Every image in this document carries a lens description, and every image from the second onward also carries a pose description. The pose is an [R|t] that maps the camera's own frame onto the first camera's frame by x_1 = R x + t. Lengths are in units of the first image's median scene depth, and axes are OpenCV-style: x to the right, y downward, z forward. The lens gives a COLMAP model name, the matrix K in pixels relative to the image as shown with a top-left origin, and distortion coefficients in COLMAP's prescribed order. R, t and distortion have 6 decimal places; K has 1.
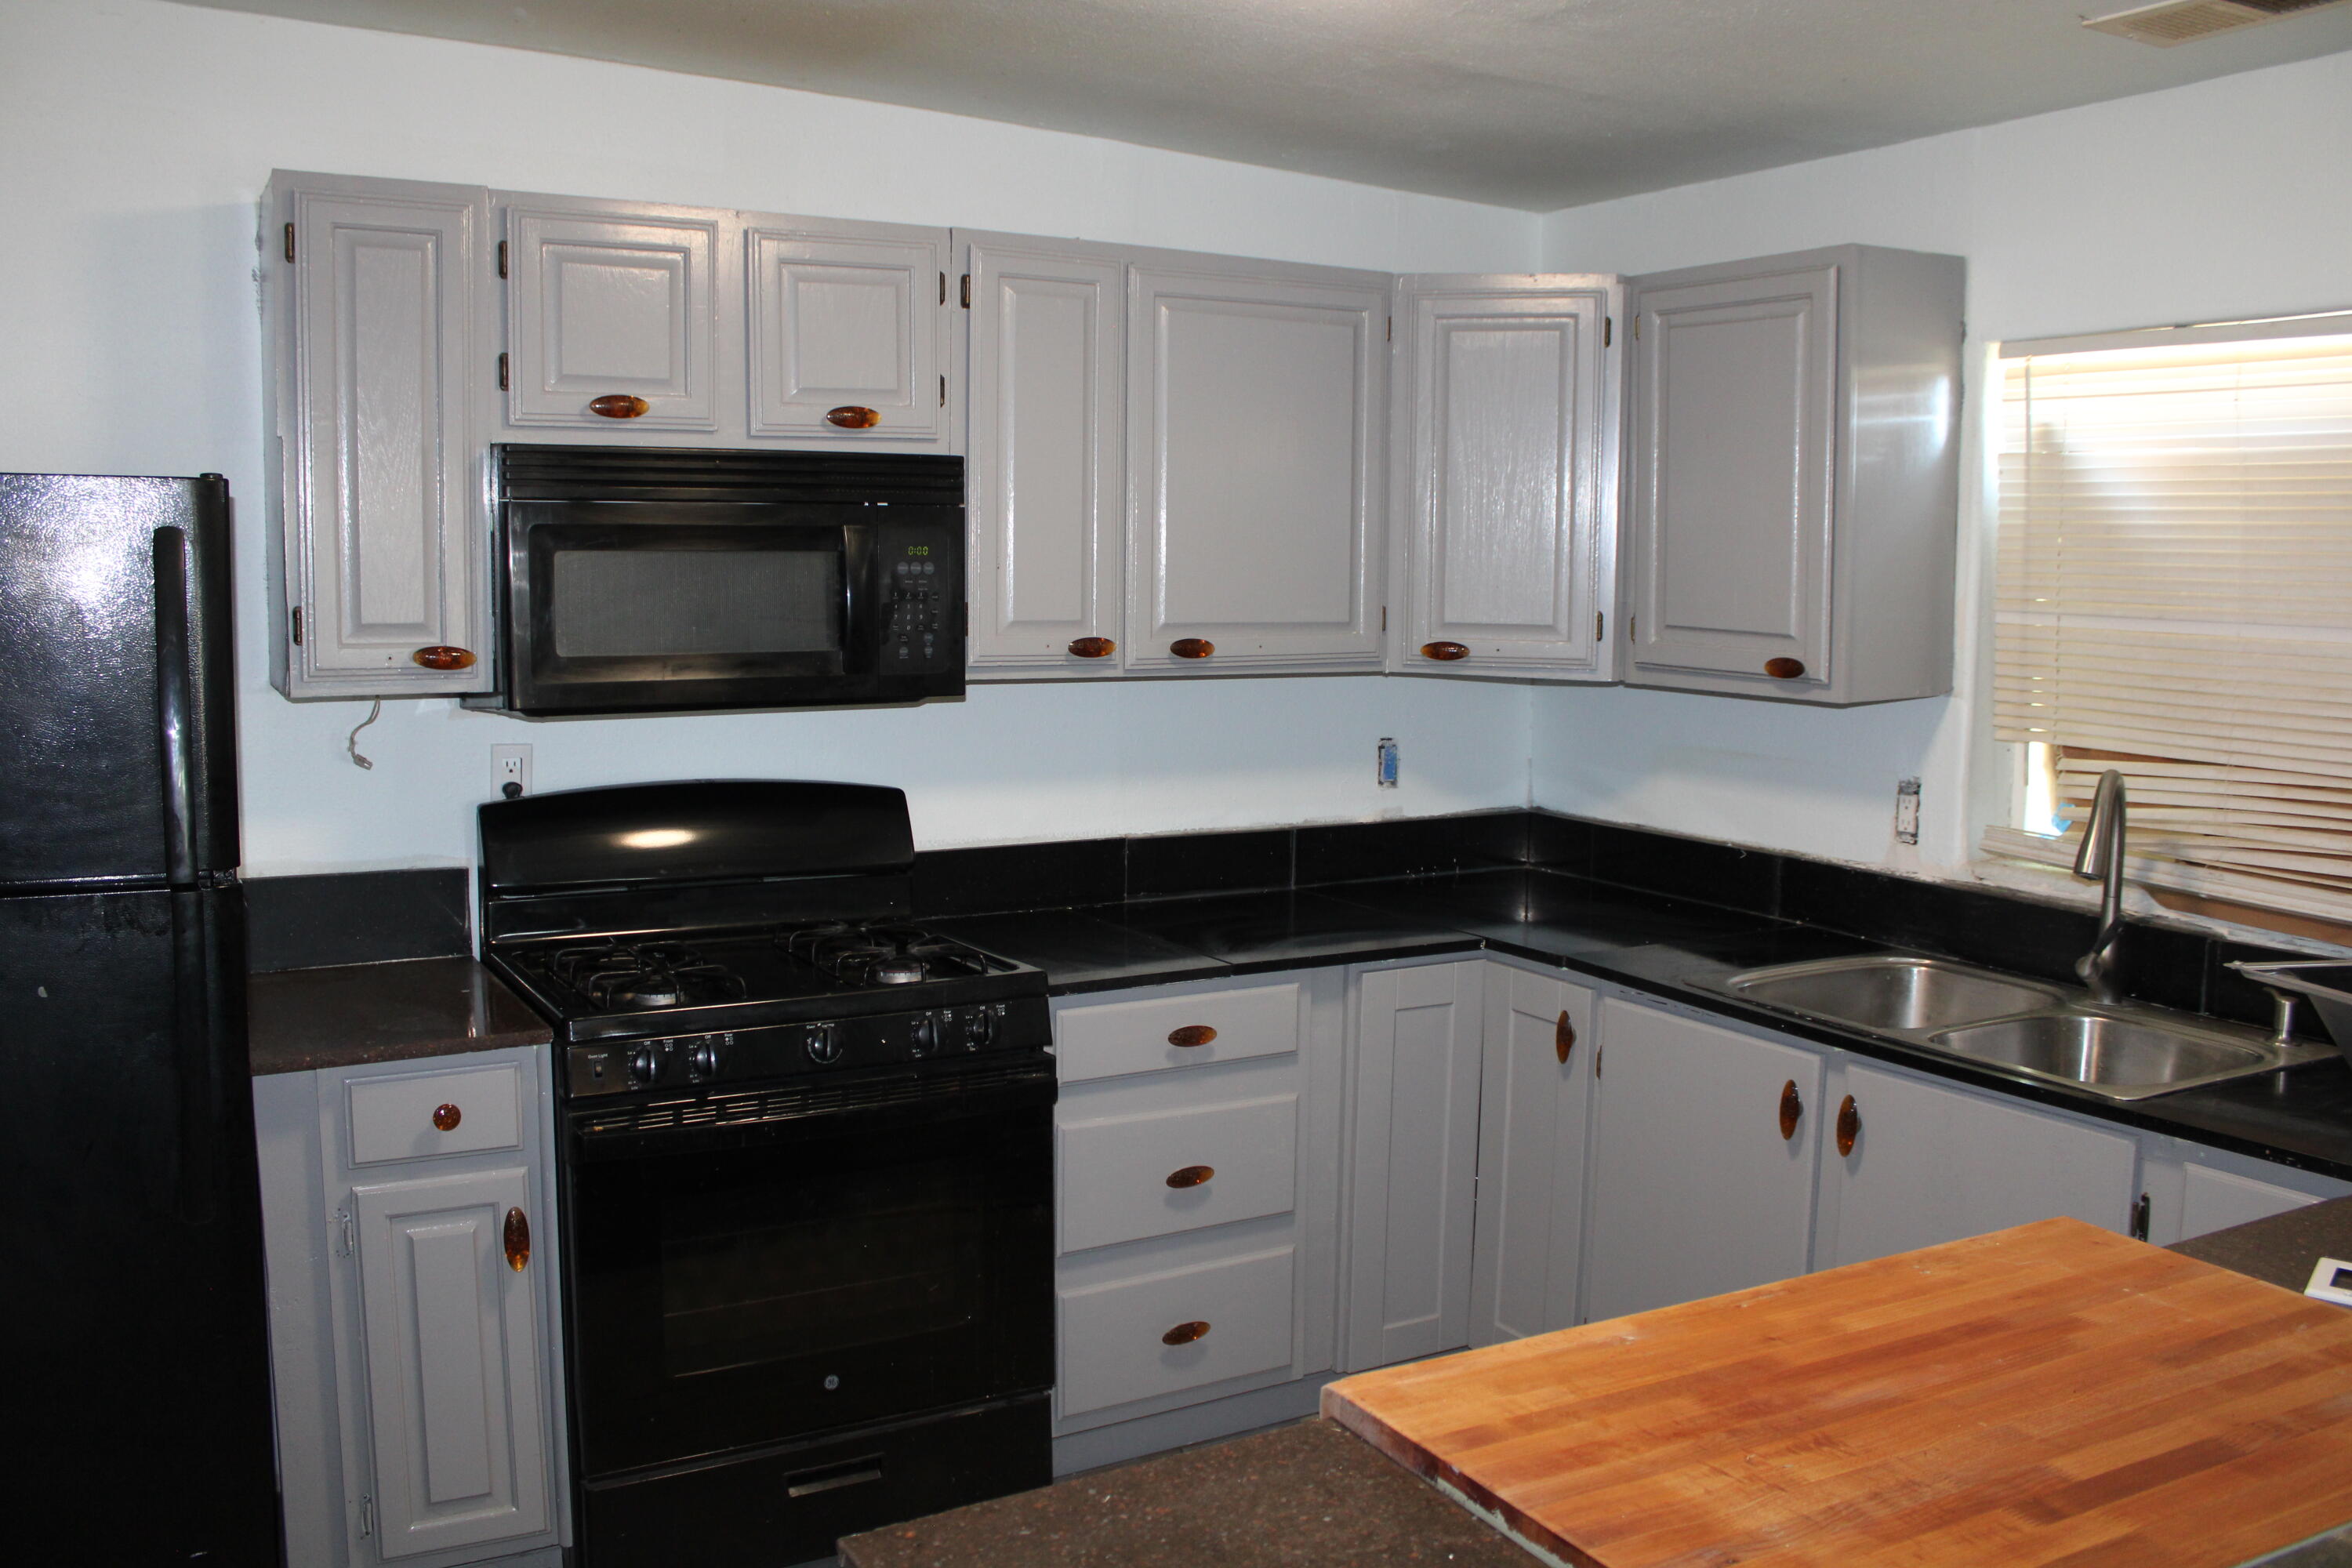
lens RADIAL K [[1946.7, 0, 1169.6], [0, 1946.7, 751.3], [0, 0, 1]] dist [-0.140599, 0.103425]
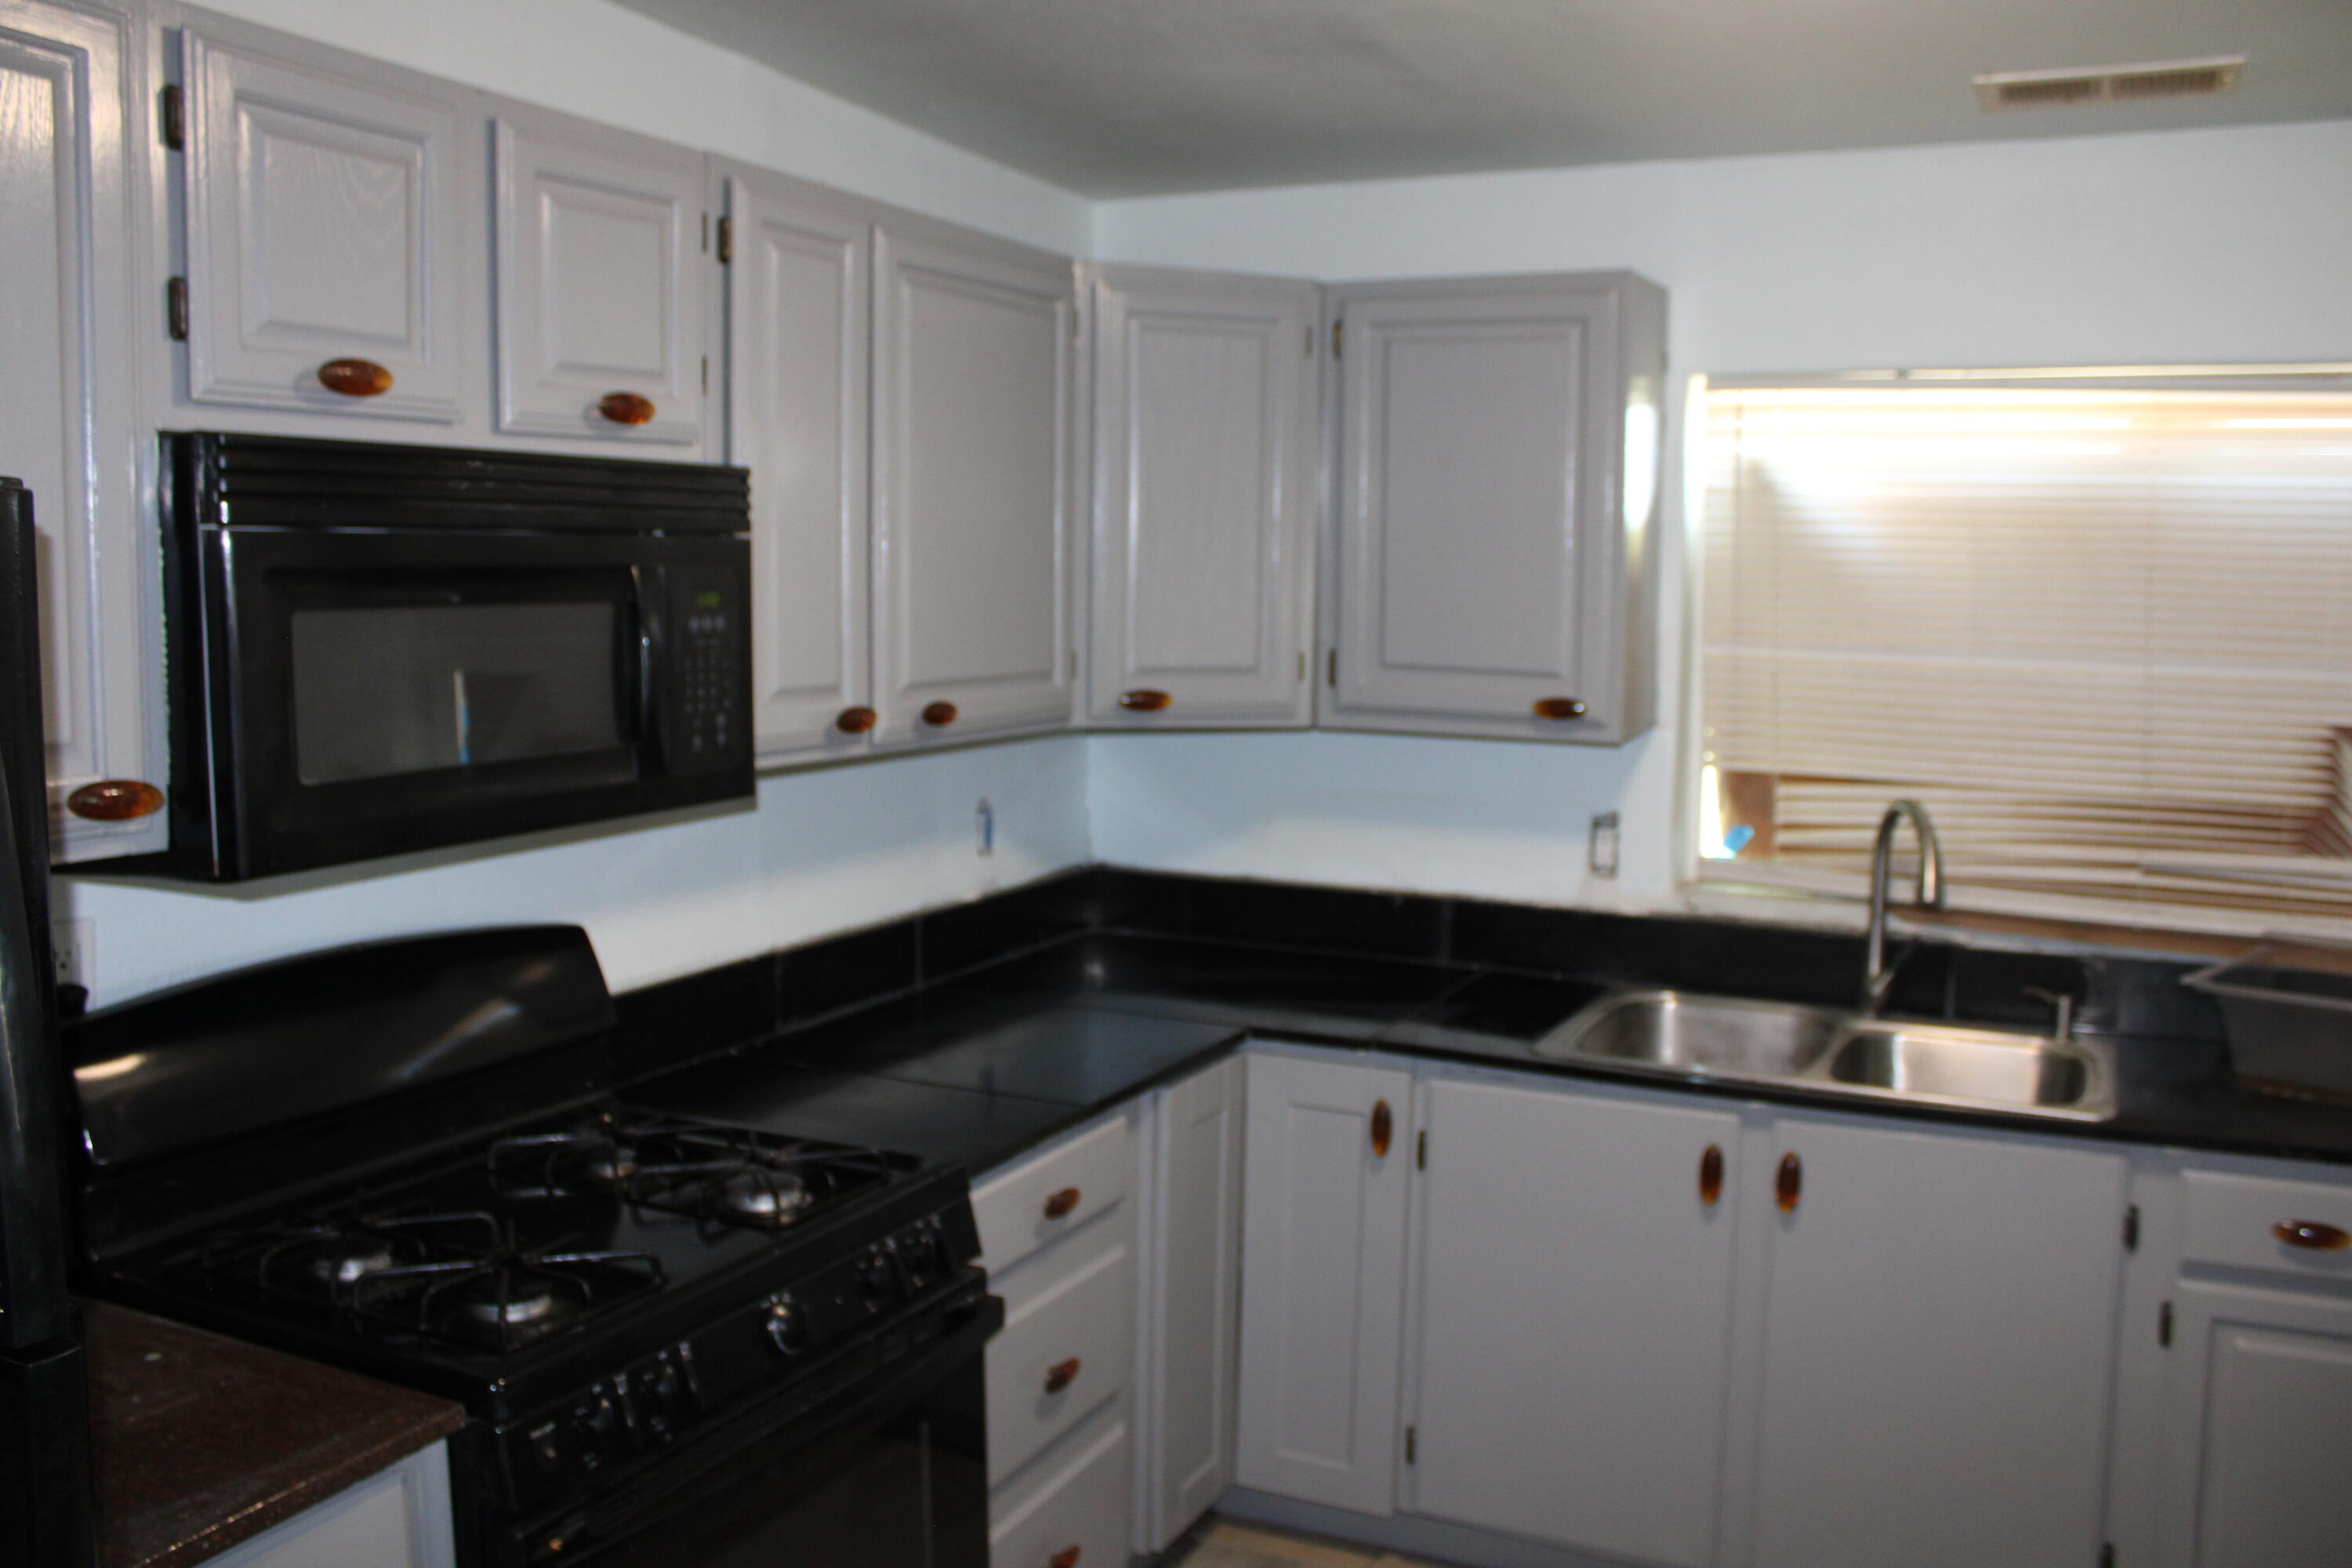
lens RADIAL K [[1946.7, 0, 1169.6], [0, 1946.7, 751.3], [0, 0, 1]] dist [-0.140599, 0.103425]
pose [[0.830741, -0.054099, 0.554024, -0.380689], [0.052260, 0.998450, 0.019134, -0.051591], [-0.554200, 0.013058, 0.832281, 0.312681]]
